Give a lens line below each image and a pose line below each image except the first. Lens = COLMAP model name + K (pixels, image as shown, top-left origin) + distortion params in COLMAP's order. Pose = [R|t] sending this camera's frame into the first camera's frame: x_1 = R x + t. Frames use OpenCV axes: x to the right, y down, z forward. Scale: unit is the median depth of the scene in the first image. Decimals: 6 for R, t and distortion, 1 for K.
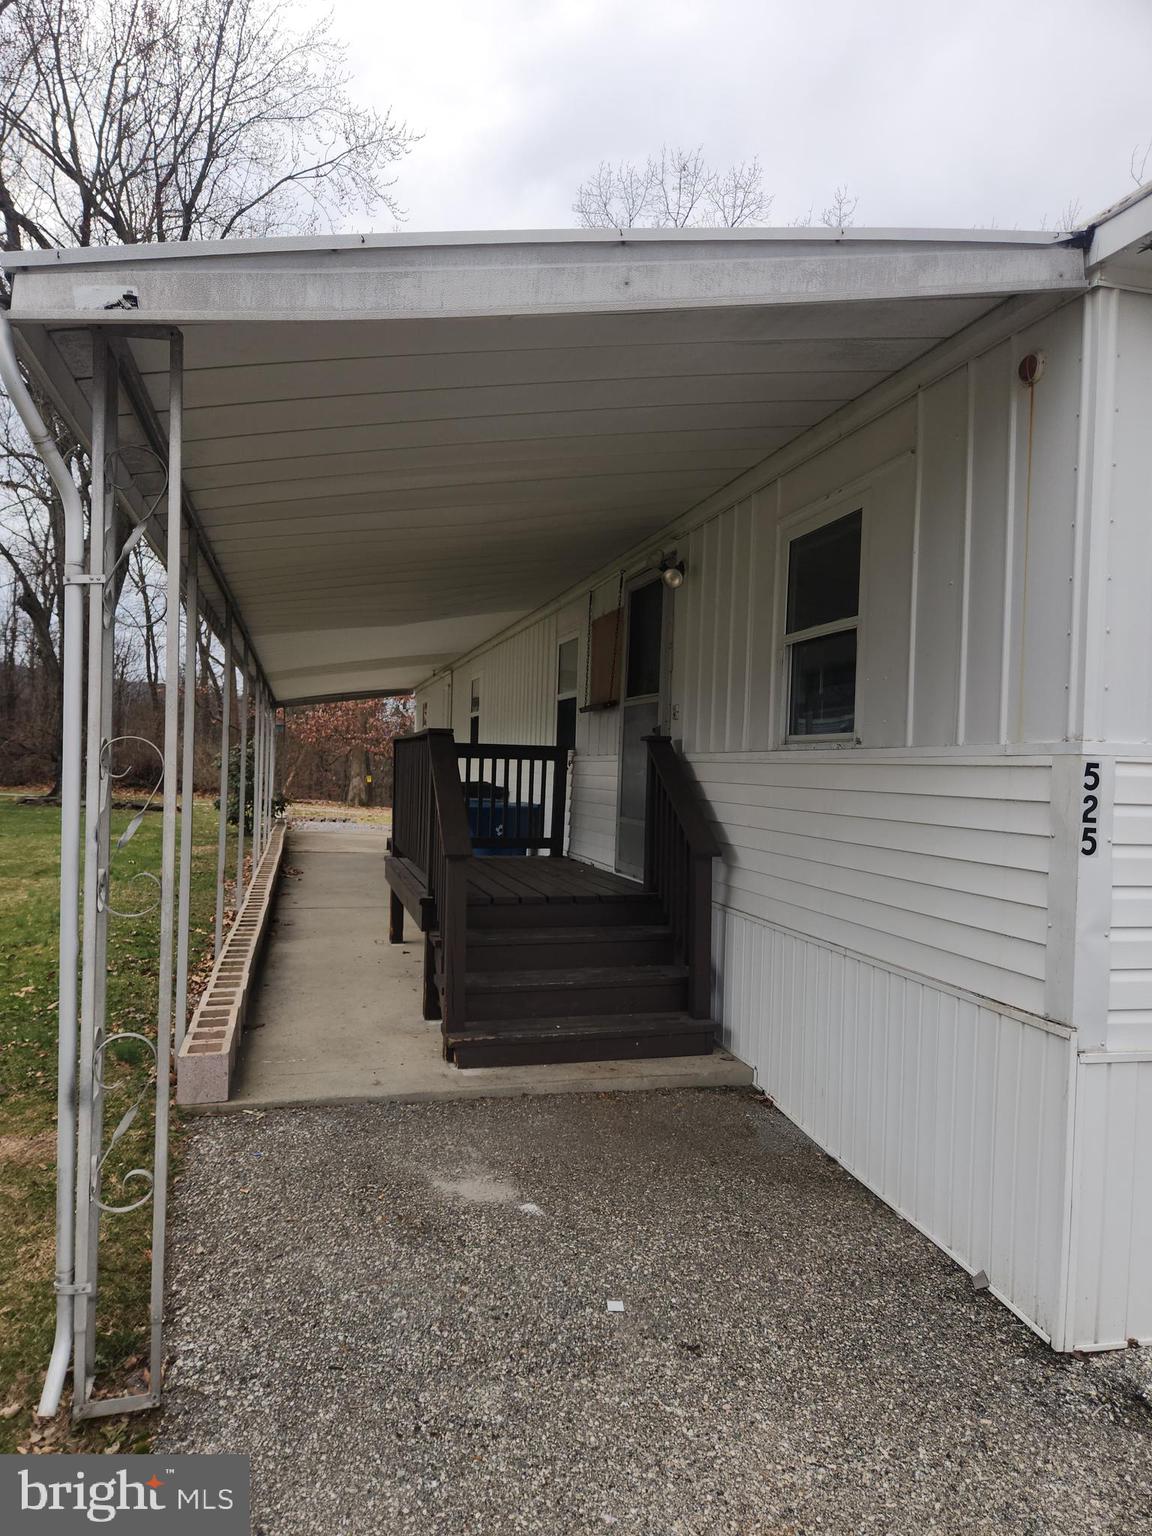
lens RADIAL K [[1061.8, 0, 594.0], [0, 1061.8, 767.2], [0, 0, 1]] dist [0.106200, -0.140231]
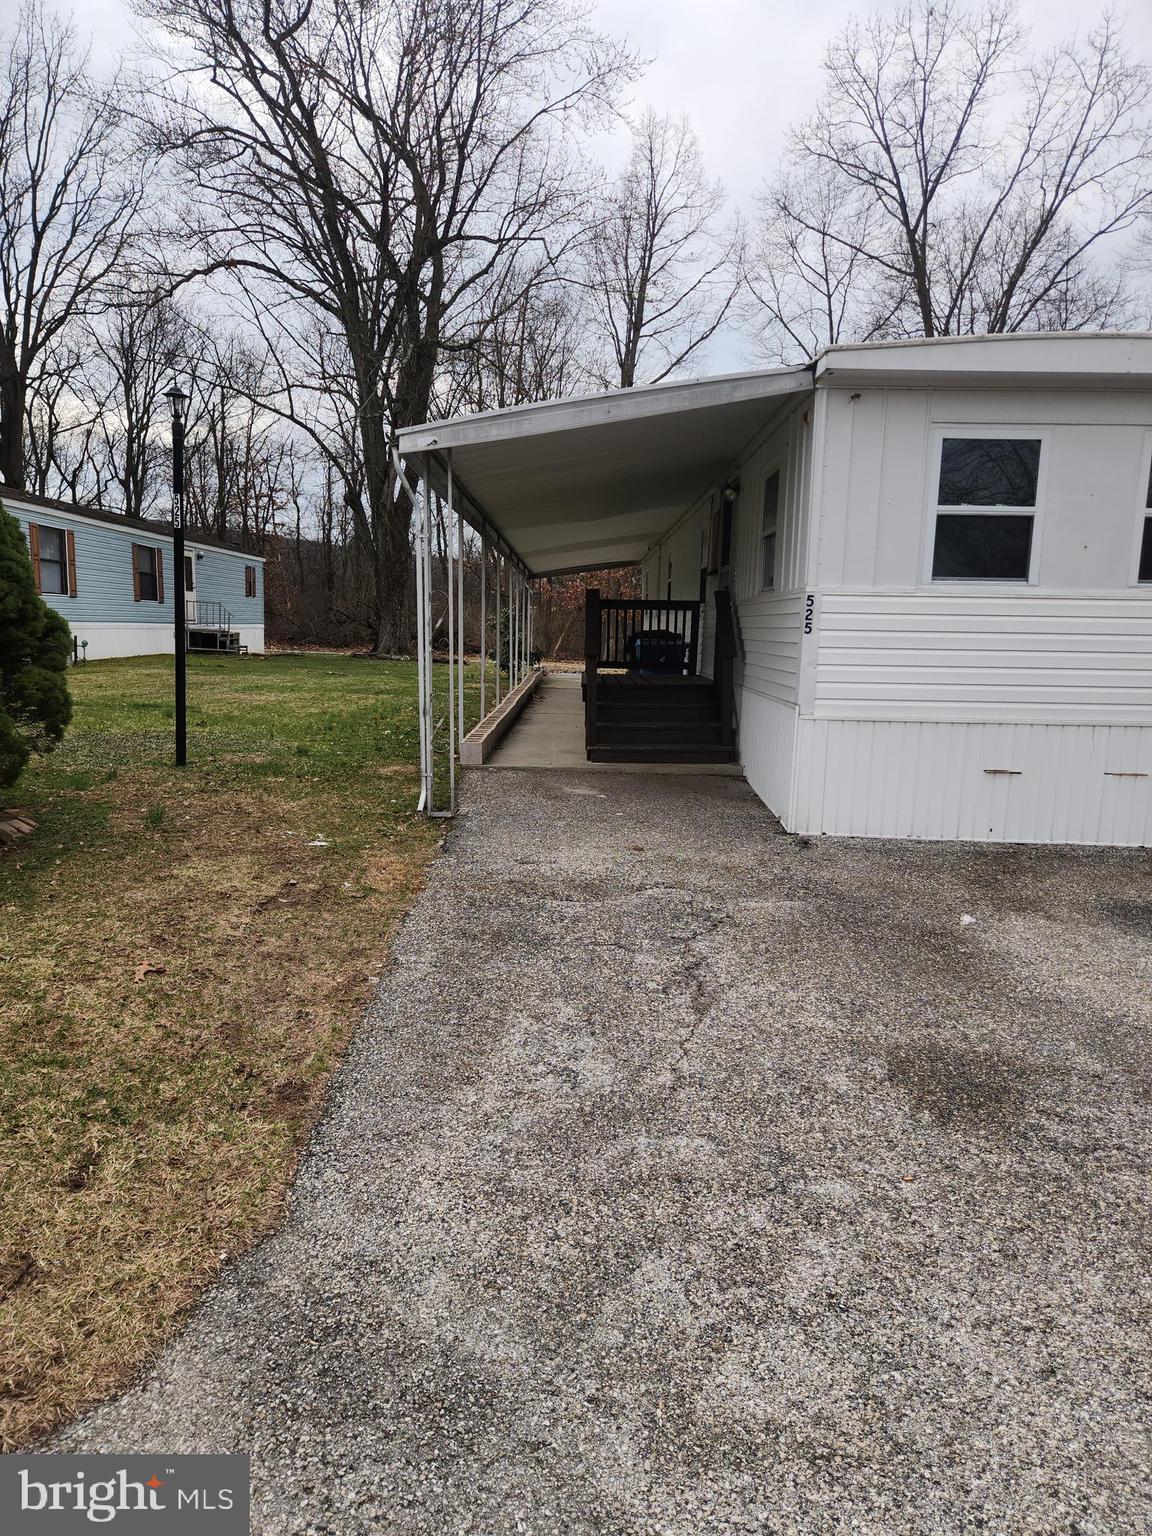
lens RADIAL K [[1042.1, 0, 576.0], [0, 1042.1, 768.0], [0, 0, 1]] dist [0.063732, -0.047467]
pose [[0.965145, 0.025698, -0.260451, 0.109364], [0.007638, 0.991978, 0.126180, 0.015152], [0.261604, -0.123771, 0.957206, -0.268546]]
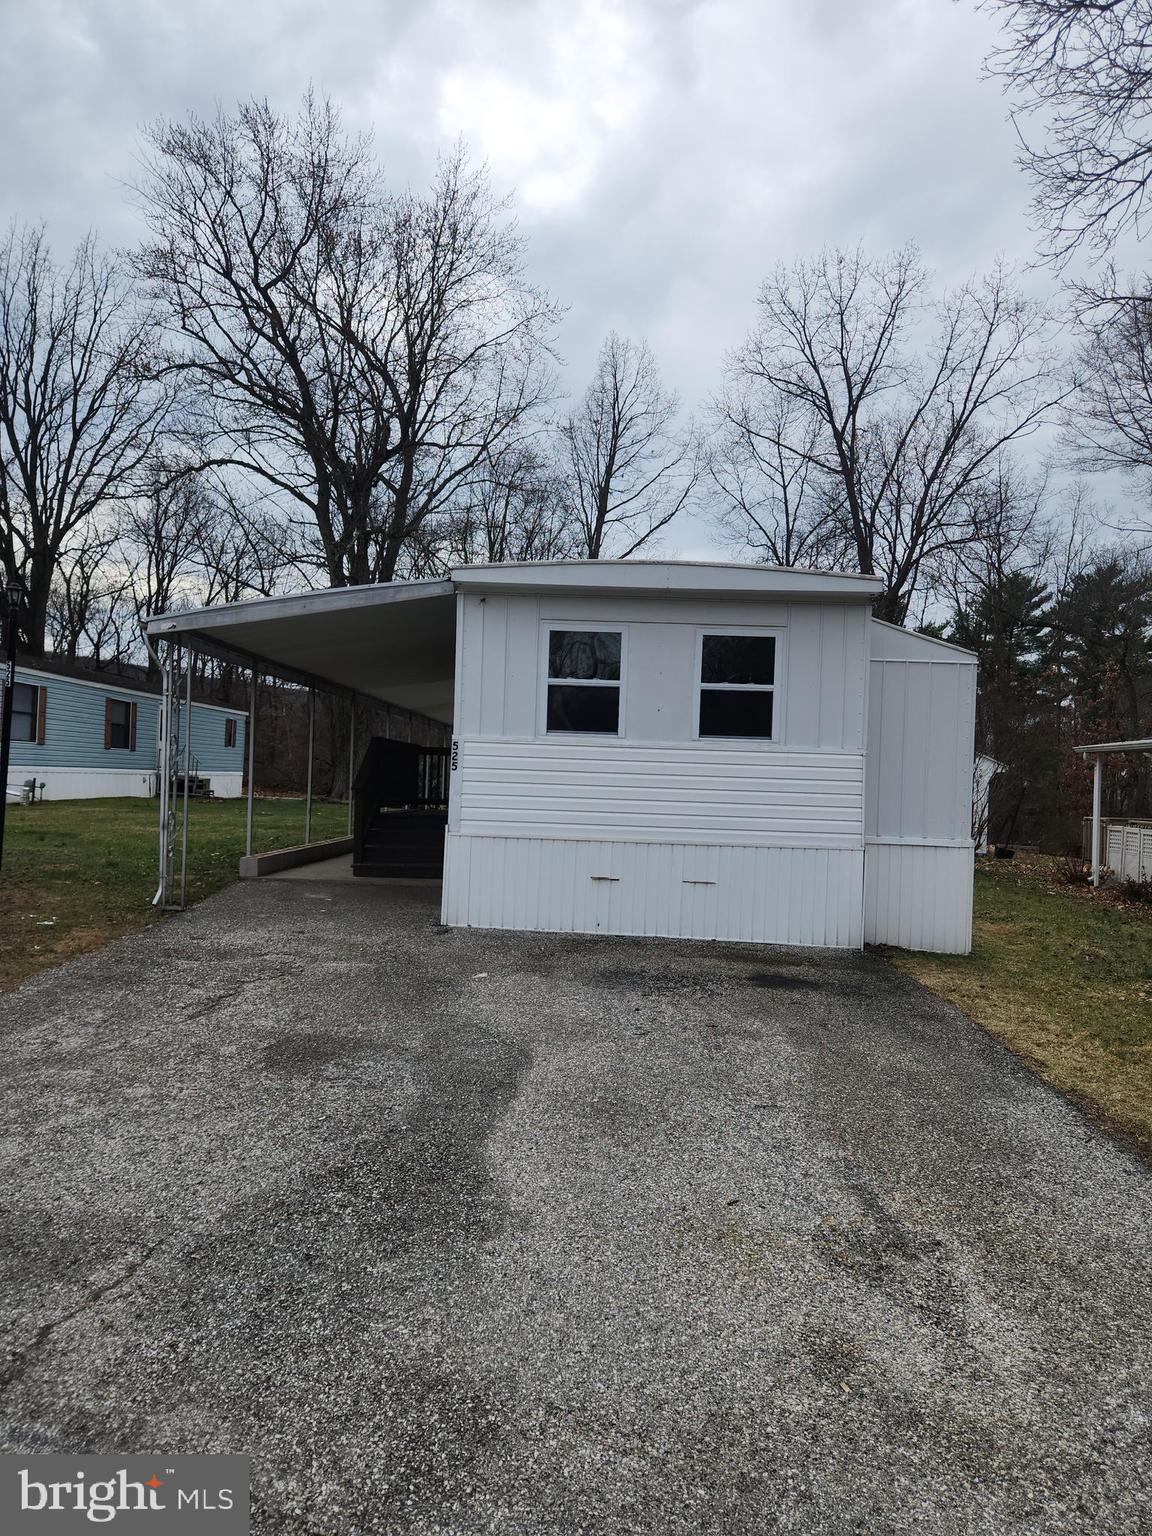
lens RADIAL K [[1023.6, 0, 576.0], [0, 1023.6, 768.0], [0, 0, 1]] dist [0.063191, -0.054279]
pose [[0.959993, -0.000956, -0.280021, 0.325776], [-0.004818, 0.999790, -0.019929, 0.025435], [0.279981, 0.020481, 0.959787, -0.346725]]
